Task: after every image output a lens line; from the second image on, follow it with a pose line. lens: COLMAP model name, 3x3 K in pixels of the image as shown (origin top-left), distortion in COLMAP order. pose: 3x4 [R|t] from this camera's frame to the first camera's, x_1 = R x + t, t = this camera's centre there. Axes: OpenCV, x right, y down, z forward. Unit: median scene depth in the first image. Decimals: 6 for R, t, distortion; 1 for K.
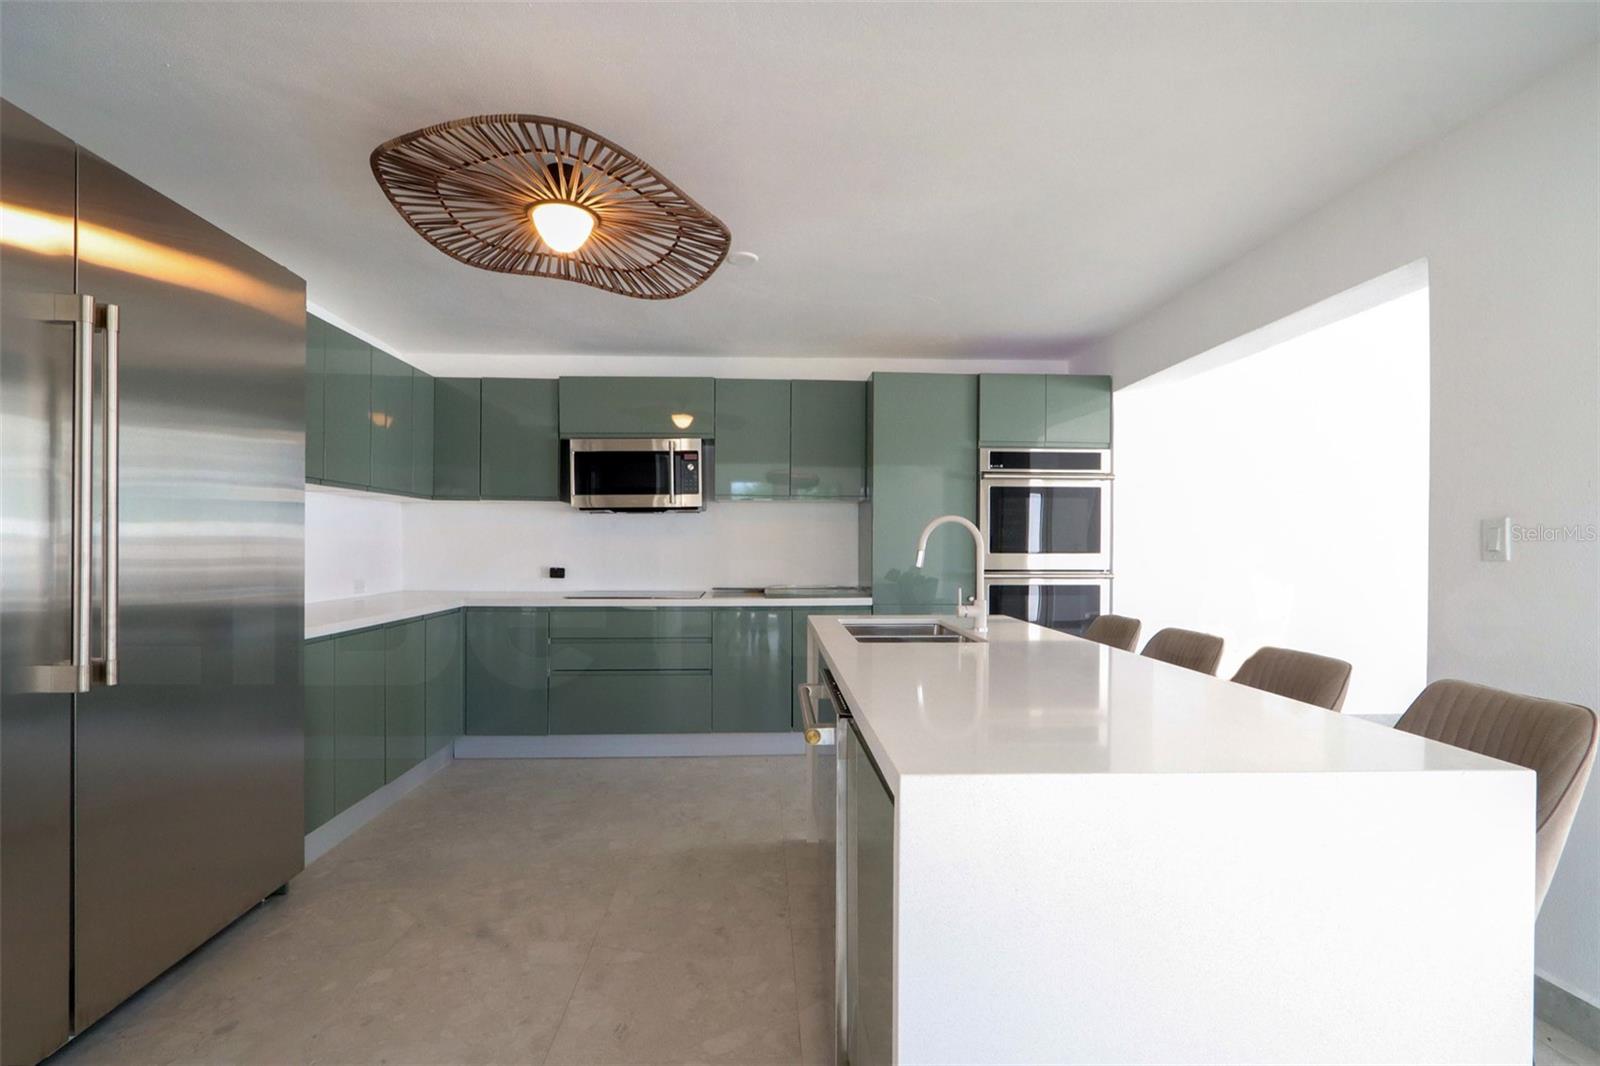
lens RADIAL K [[765.8, 0, 798.9], [0, 765.8, 552.4], [0, 0, 1]] dist [-0.018347, 0.001505]
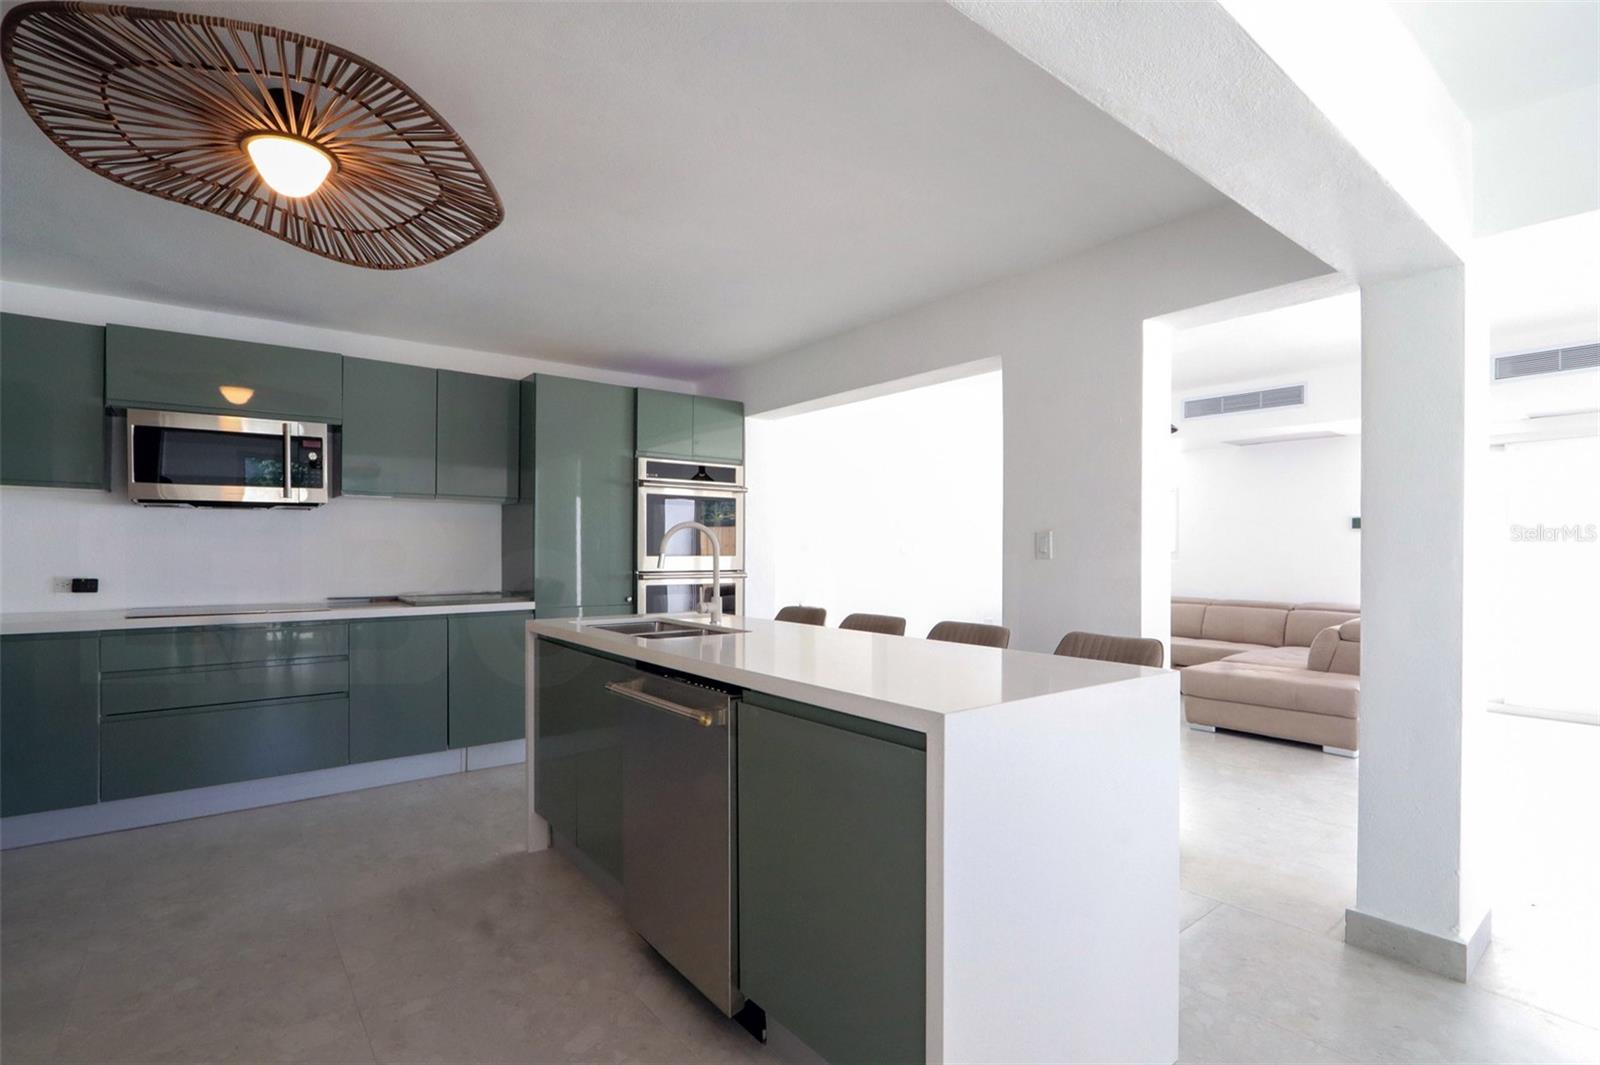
lens RADIAL K [[765.8, 0, 798.9], [0, 765.8, 551.9], [0, 0, 1]] dist [-0.018347, 0.001505]
pose [[0.815651, -0.002234, 0.578540, -0.195525], [0.004833, 0.999984, -0.002952, -0.000394], [-0.578524, 0.005204, 0.815649, 0.003194]]
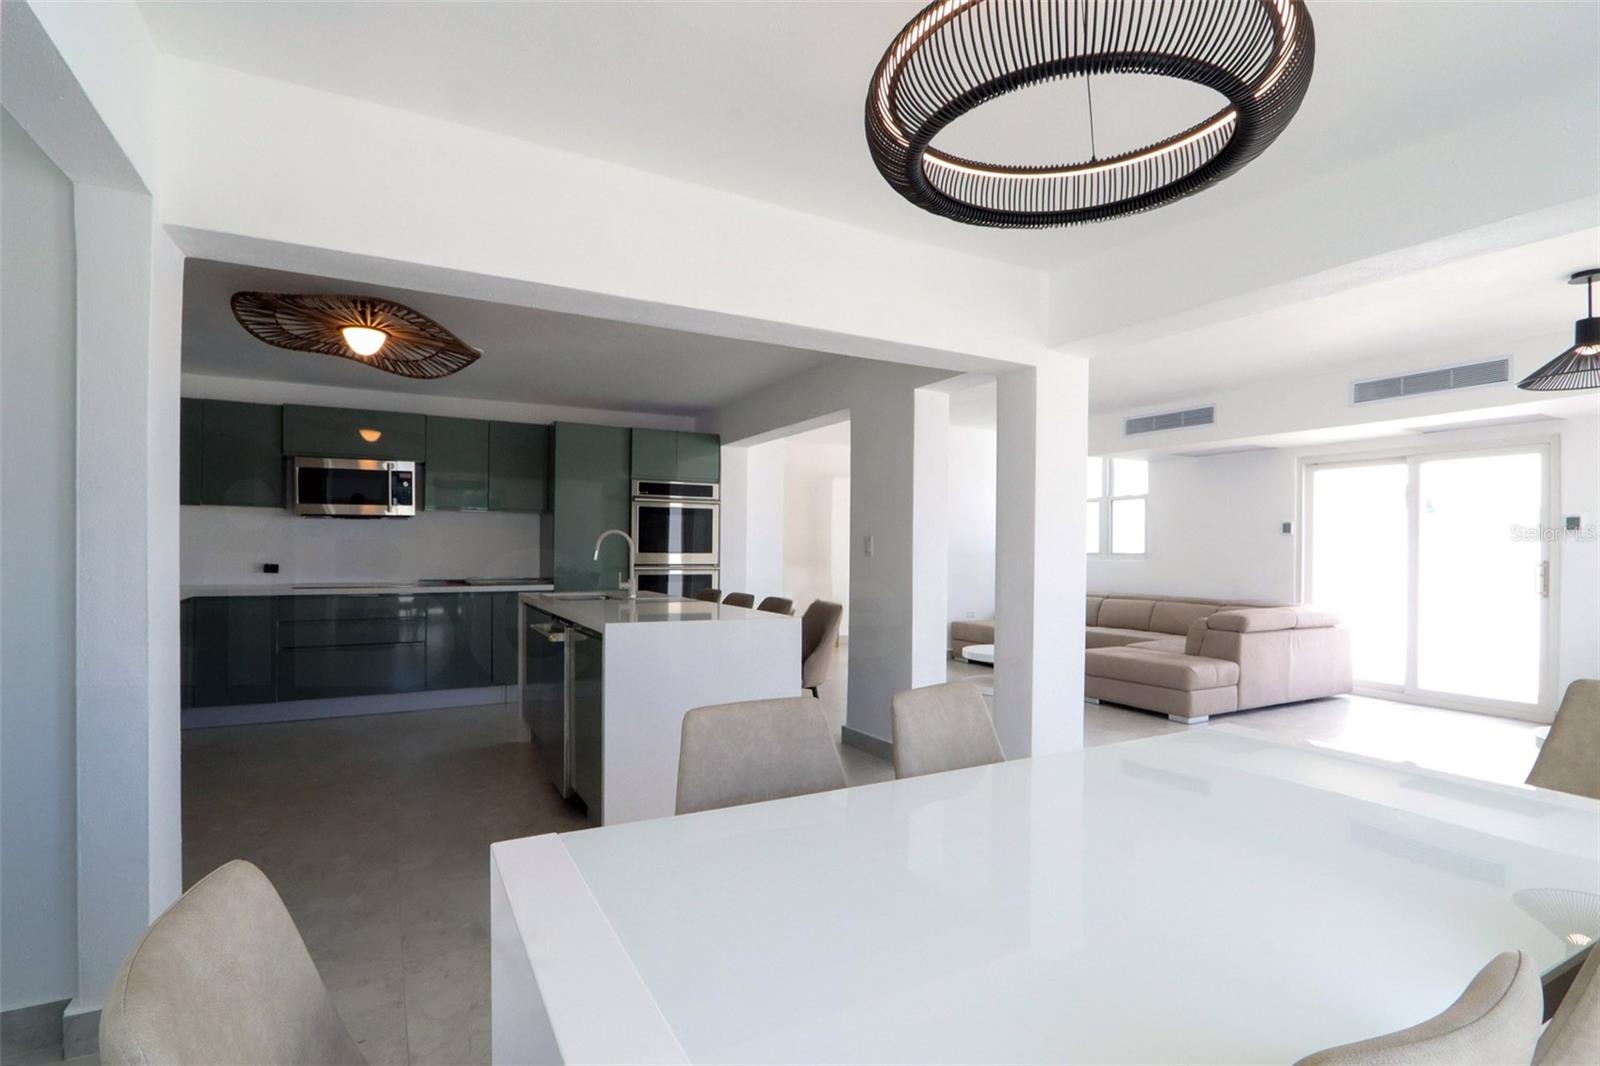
lens RADIAL K [[791.6, 0, 803.7], [0, 791.6, 552.2], [0, 0, 1]] dist [-0.018396, 0.000421]
pose [[0.902187, 0.003373, 0.431331, -0.112409], [-0.002595, 0.999994, -0.002392, 0.002975], [-0.431336, 0.001039, 0.902191, -0.477841]]
